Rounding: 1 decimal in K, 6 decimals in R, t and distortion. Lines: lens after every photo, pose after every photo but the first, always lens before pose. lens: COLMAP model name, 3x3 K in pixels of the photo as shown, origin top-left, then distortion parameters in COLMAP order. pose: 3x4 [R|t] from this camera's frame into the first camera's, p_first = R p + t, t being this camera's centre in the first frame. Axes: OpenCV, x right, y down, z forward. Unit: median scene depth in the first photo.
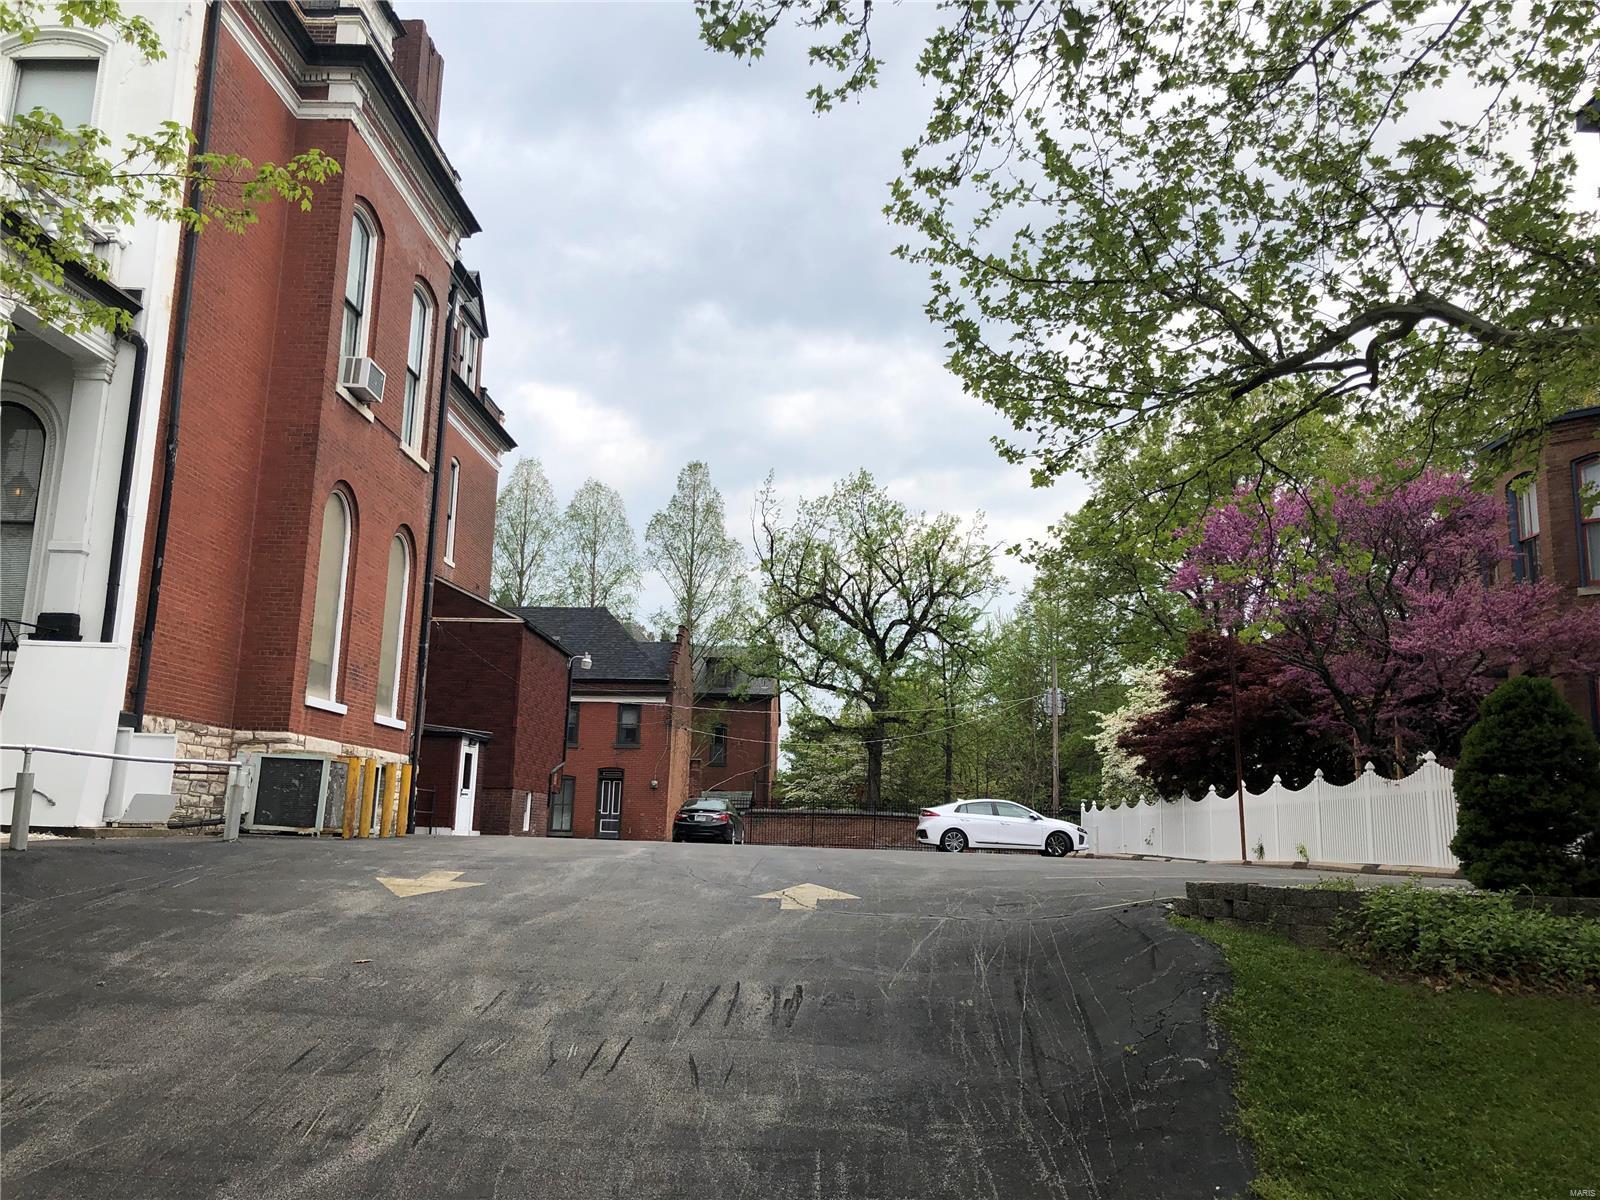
lens RADIAL K [[1297.2, 0, 803.7], [0, 1297.2, 597.8], [0, 0, 1]] dist [0.046518, -0.065067]
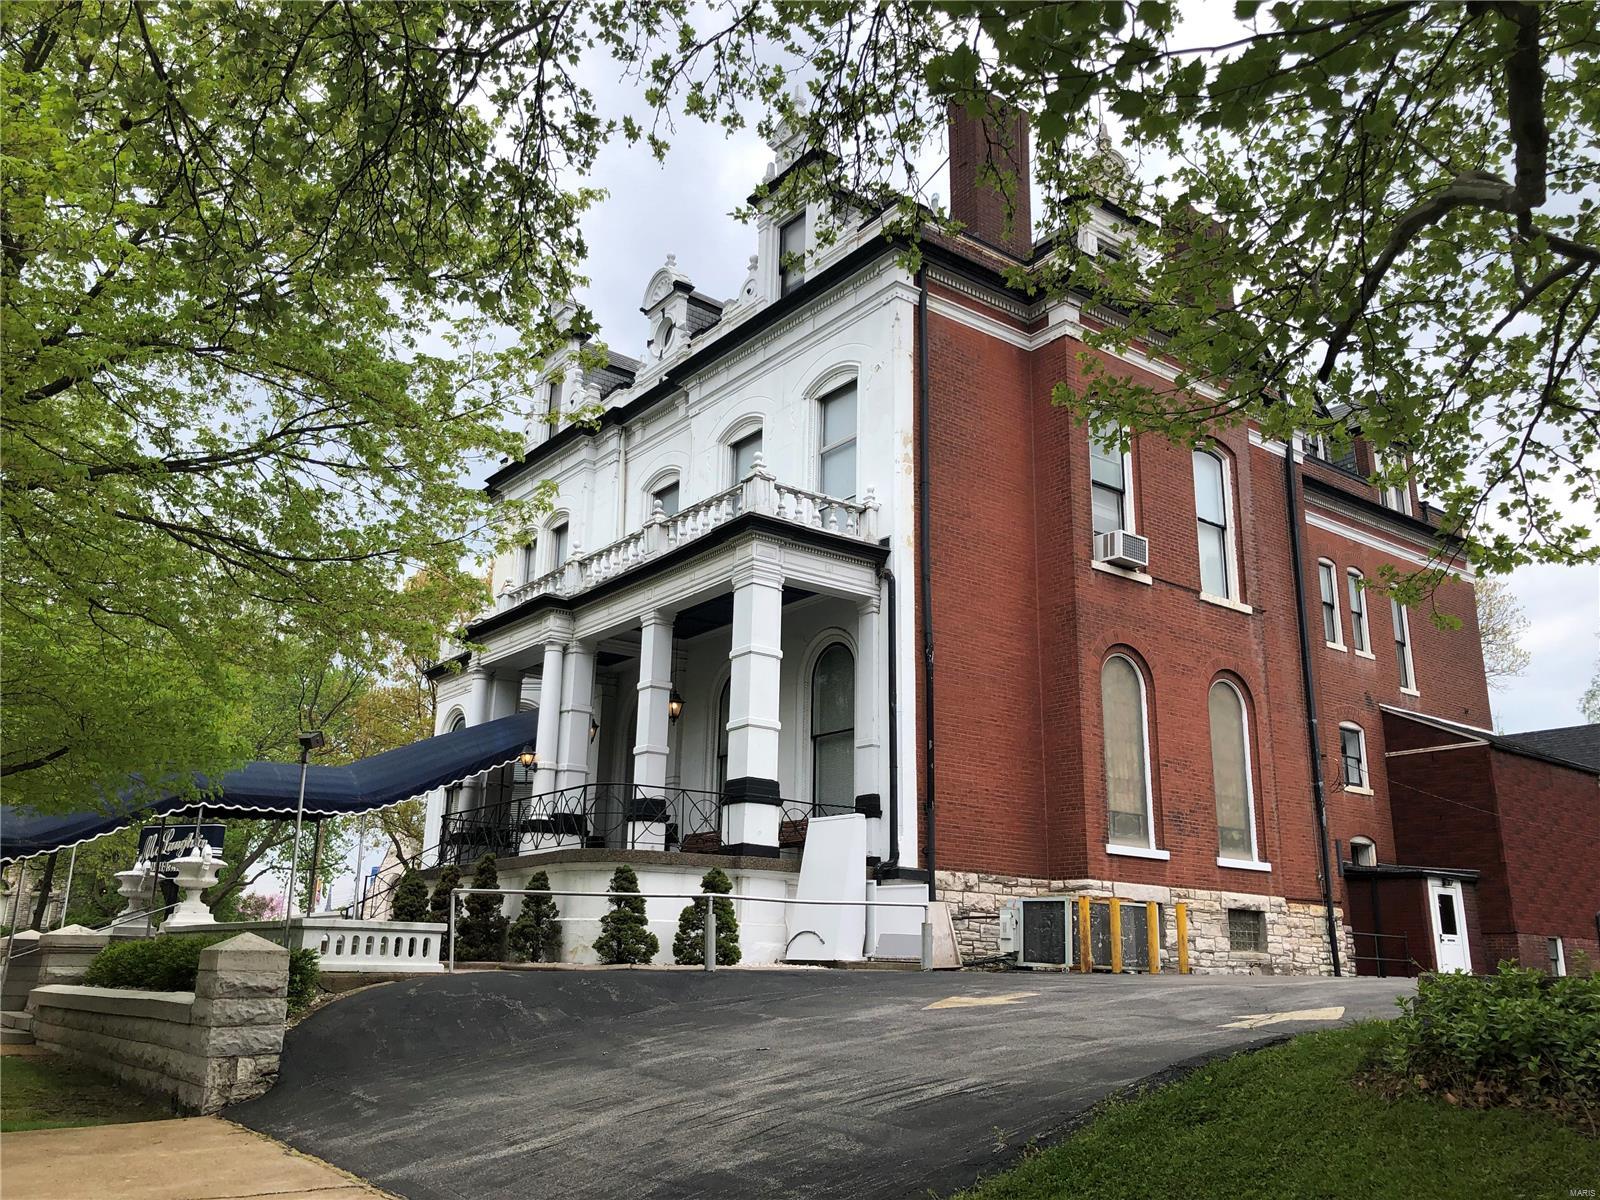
lens RADIAL K [[1297.2, 0, 801.7], [0, 1297.2, 597.7], [0, 0, 1]] dist [0.046518, -0.065067]
pose [[0.615826, -0.229167, -0.753818, 0.344851], [0.134997, 0.973306, -0.185609, 0.042809], [0.776231, 0.012540, 0.630324, 0.110781]]
